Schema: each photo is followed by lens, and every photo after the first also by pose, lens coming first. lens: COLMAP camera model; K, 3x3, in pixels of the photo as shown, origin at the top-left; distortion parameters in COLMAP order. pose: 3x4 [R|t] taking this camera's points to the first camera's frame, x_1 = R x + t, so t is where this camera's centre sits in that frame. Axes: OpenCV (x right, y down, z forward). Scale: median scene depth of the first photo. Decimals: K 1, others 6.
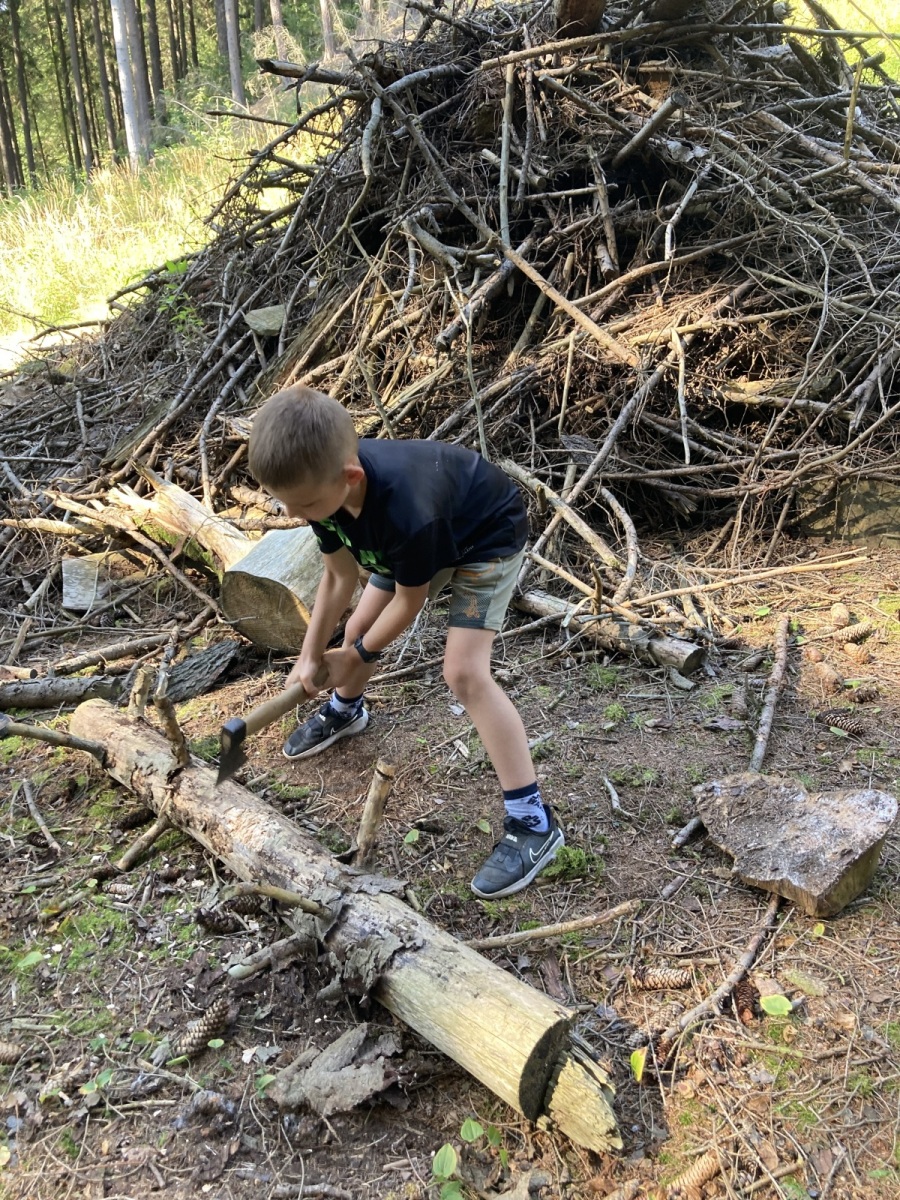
lens RADIAL K [[969.5, 0, 450.4], [0, 969.5, 601.1], [0, 0, 1]] dist [0.001794, 0.011706]
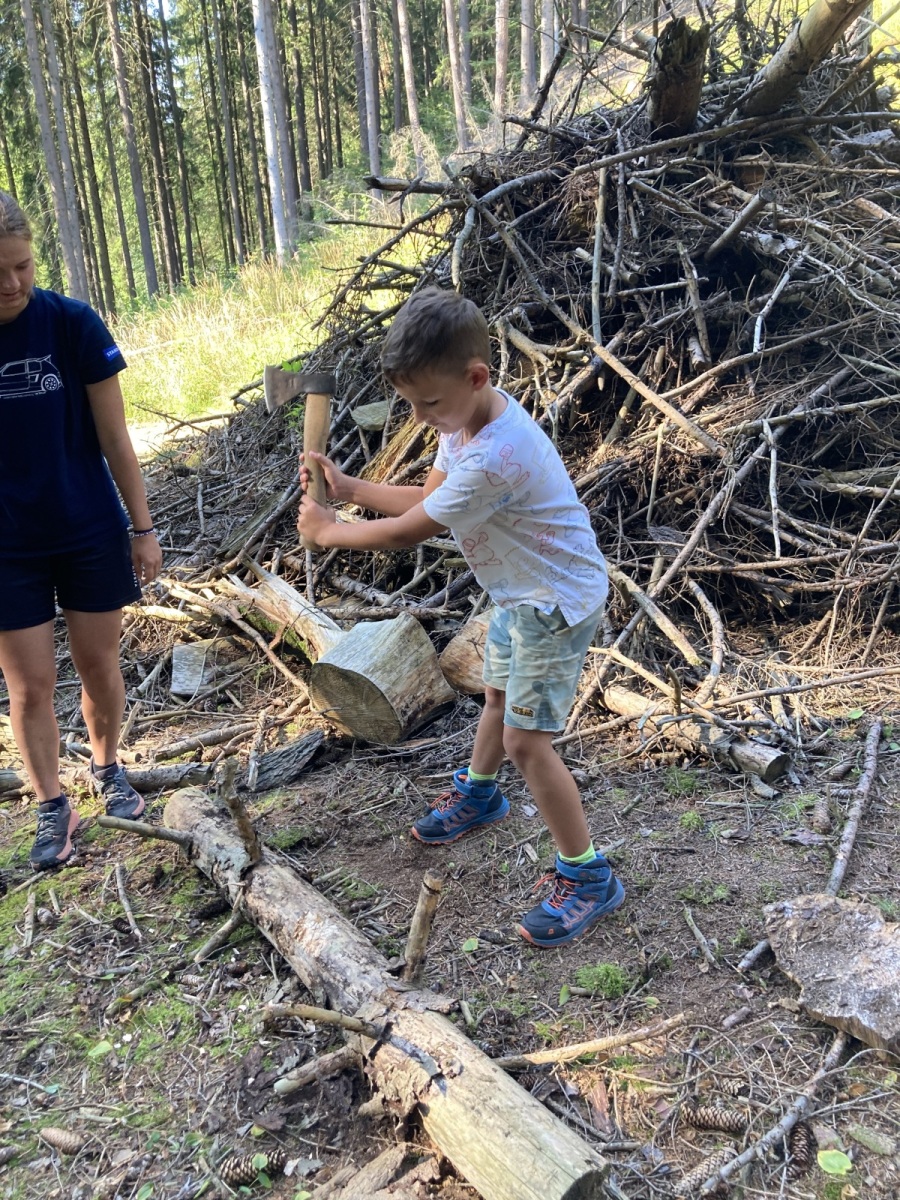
lens RADIAL K [[965.8, 0, 441.3], [0, 965.8, 599.0], [0, 0, 1]] dist [-0.000794, 0.012726]
pose [[0.989745, 0.001945, -0.142836, 0.044312], [-0.012148, 0.997431, -0.070598, -0.025070], [0.142331, 0.071609, 0.987225, -0.004278]]
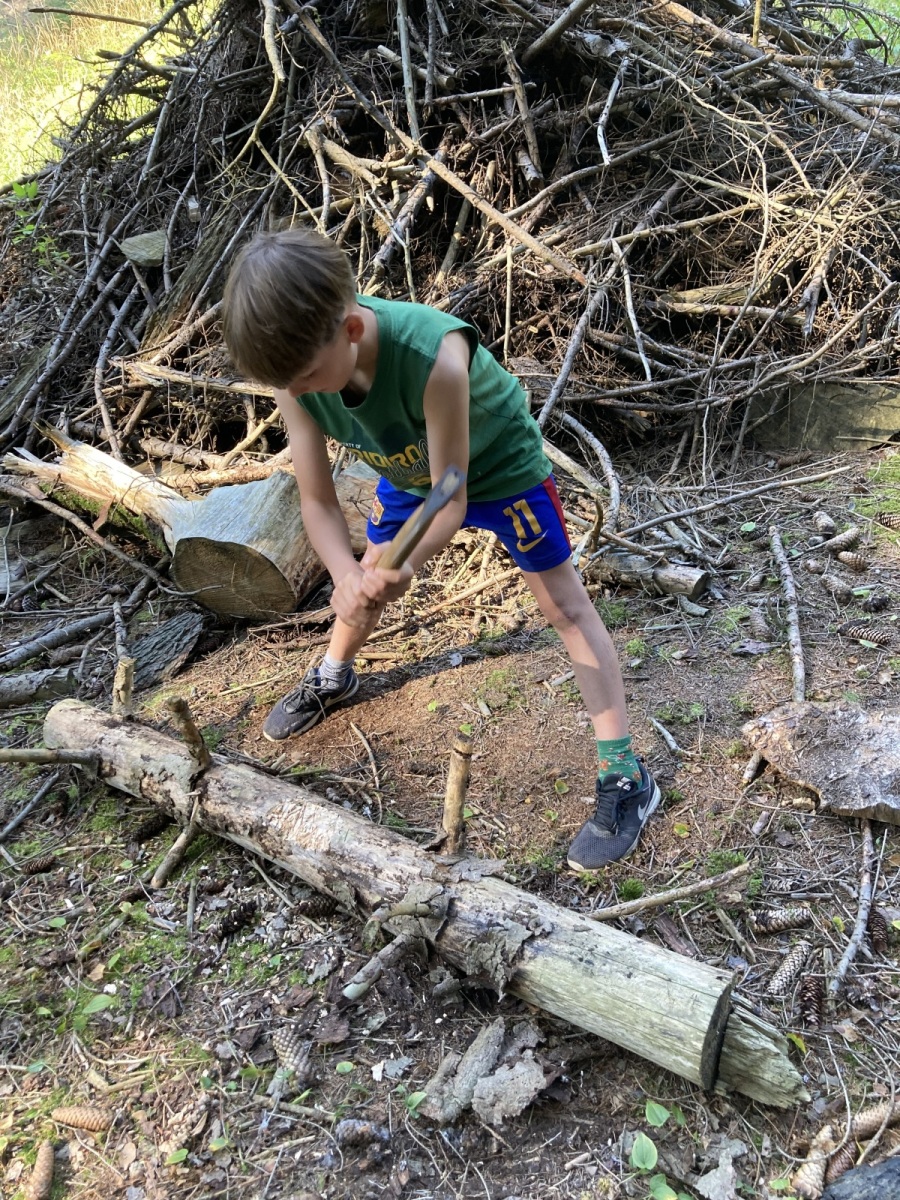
lens RADIAL K [[969.5, 0, 450.4], [0, 969.5, 601.1], [0, 0, 1]] dist [0.001794, 0.011706]
pose [[0.980920, -0.109929, 0.160346, -0.120468], [0.095742, 0.990987, 0.093692, -0.030075], [-0.169200, -0.076553, 0.982604, 0.054780]]
